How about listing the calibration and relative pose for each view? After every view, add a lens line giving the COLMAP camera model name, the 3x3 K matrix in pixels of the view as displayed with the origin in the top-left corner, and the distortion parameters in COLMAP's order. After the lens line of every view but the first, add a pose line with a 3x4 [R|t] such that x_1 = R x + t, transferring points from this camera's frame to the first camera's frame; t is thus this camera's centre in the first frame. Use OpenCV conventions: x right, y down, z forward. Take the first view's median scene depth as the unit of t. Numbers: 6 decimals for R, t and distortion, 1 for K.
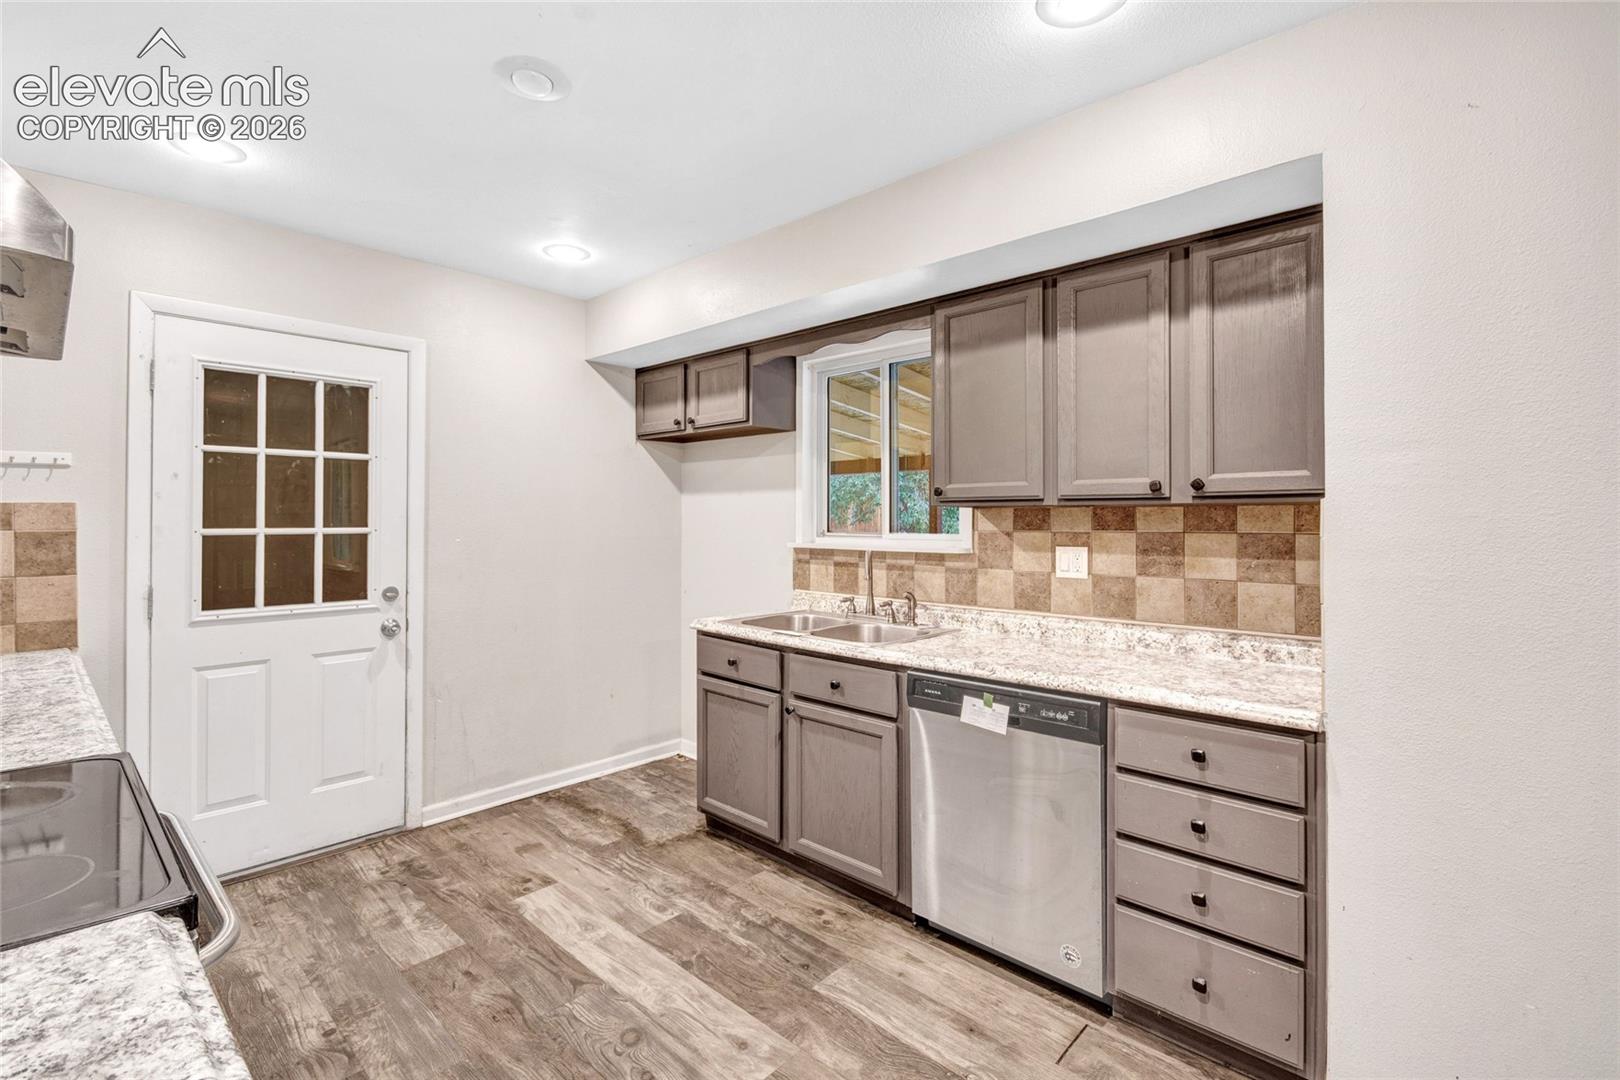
lens RADIAL K [[736.9, 0, 832.5], [0, 736.9, 522.6], [0, 0, 1]] dist [0.010118, -0.015369]
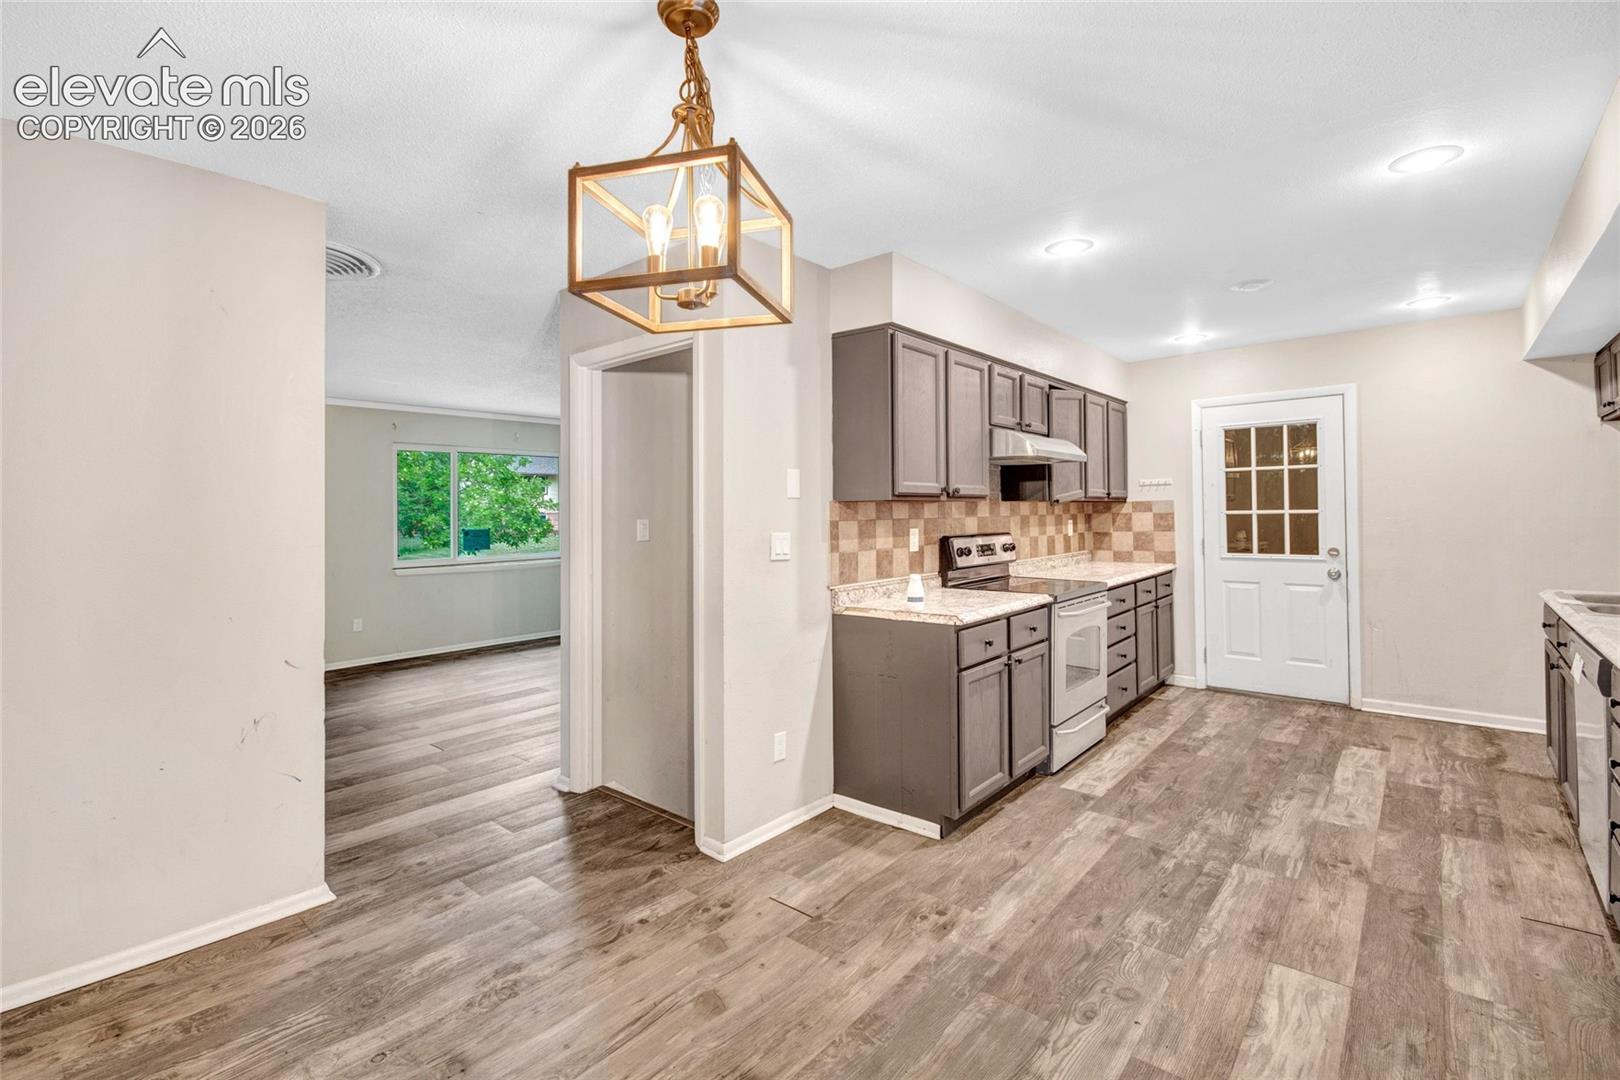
lens RADIAL K [[723.3, 0, 789.2], [0, 723.3, 501.8], [0, 0, 1]] dist [0.000465, -0.007198]
pose [[0.022134, -0.015690, -0.999632, 1.019706], [0.012954, 0.999797, -0.015406, -0.001573], [0.999671, -0.012608, 0.022332, -0.210579]]
